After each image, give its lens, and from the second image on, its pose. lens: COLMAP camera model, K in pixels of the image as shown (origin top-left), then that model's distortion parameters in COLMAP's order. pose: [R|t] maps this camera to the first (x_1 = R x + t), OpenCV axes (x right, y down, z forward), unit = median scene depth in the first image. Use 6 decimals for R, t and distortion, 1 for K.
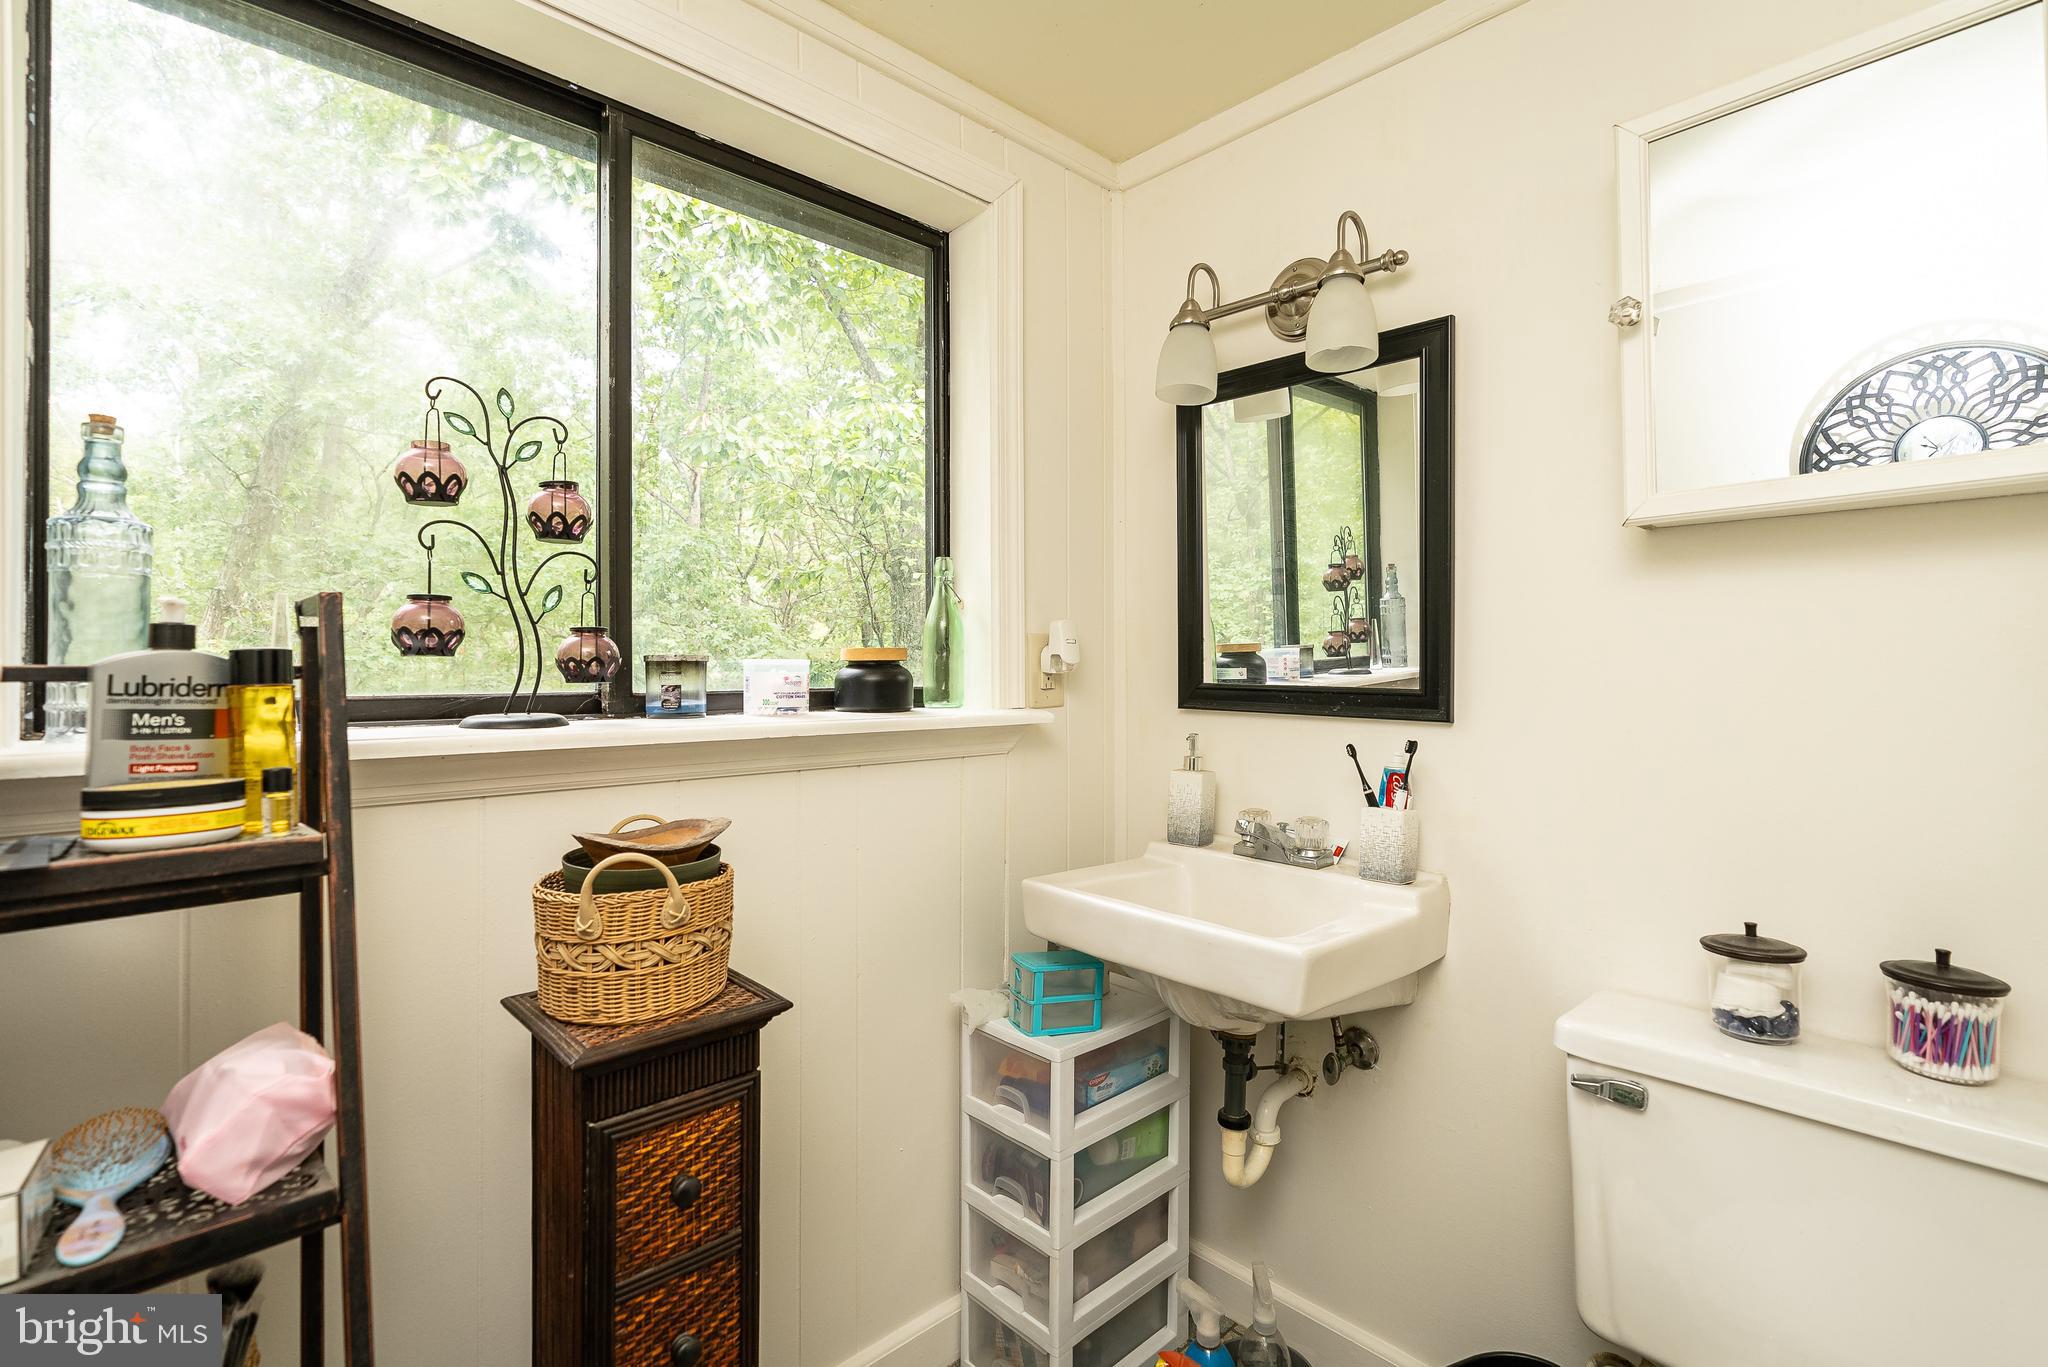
lens RADIAL K [[945.5, 0, 1037.4], [0, 945.5, 655.0], [0, 0, 1]] dist [-0.005440, 0.000956]
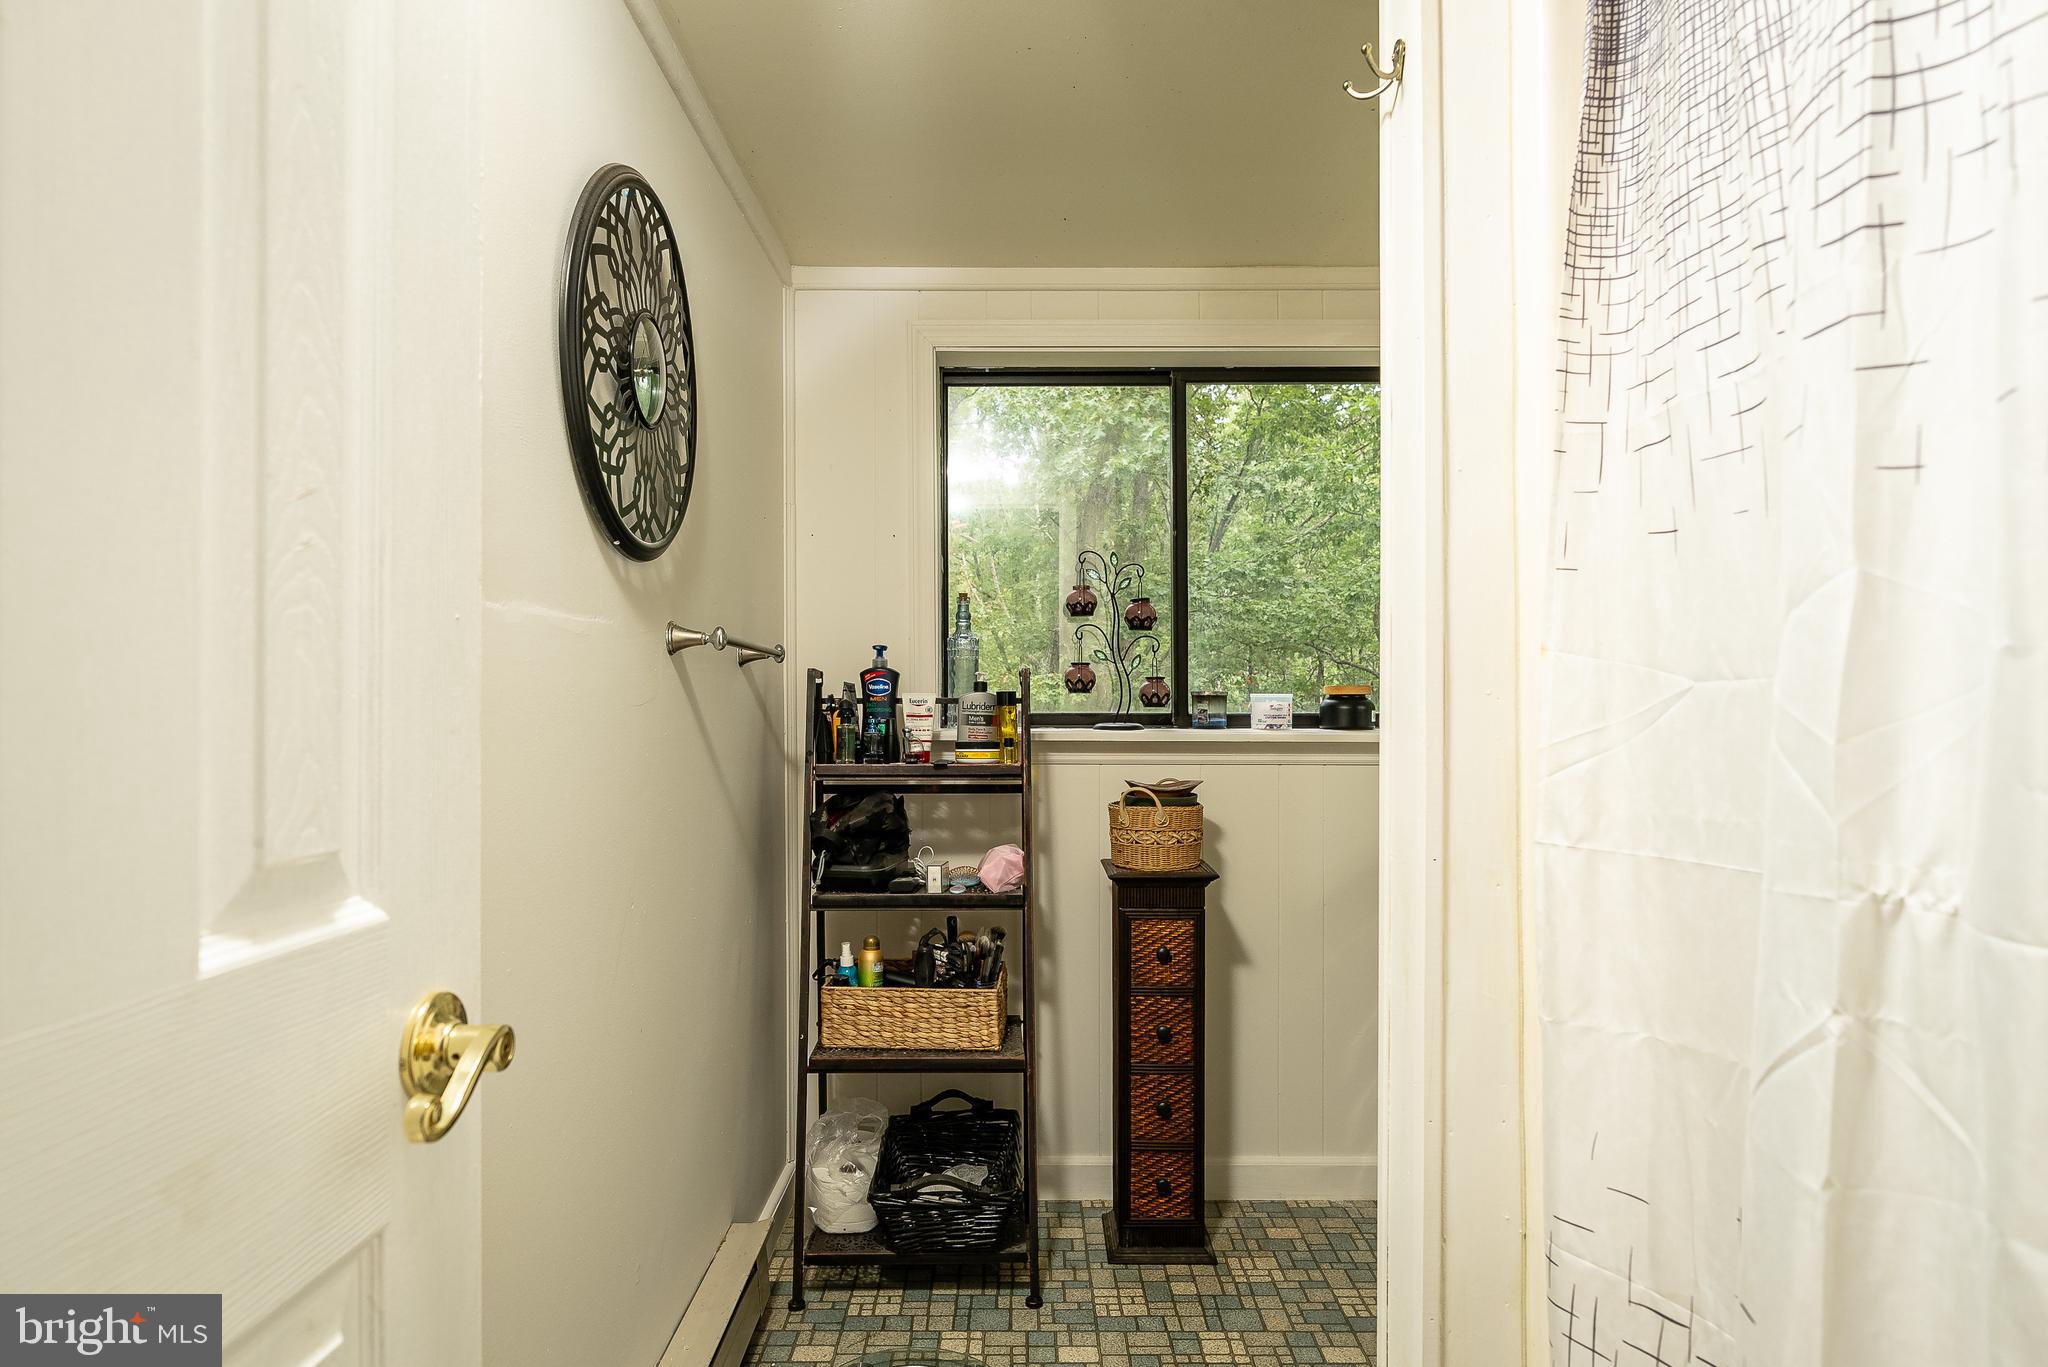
lens RADIAL K [[1065.0, 0, 1020.9], [0, 1065.0, 689.5], [0, 0, 1]] dist [-0.000093, -0.000001]
pose [[0.731580, -0.003059, -0.681748, 0.798204], [0.006742, 0.999973, 0.002748, -0.013361], [0.681722, -0.006606, 0.731581, -0.734404]]
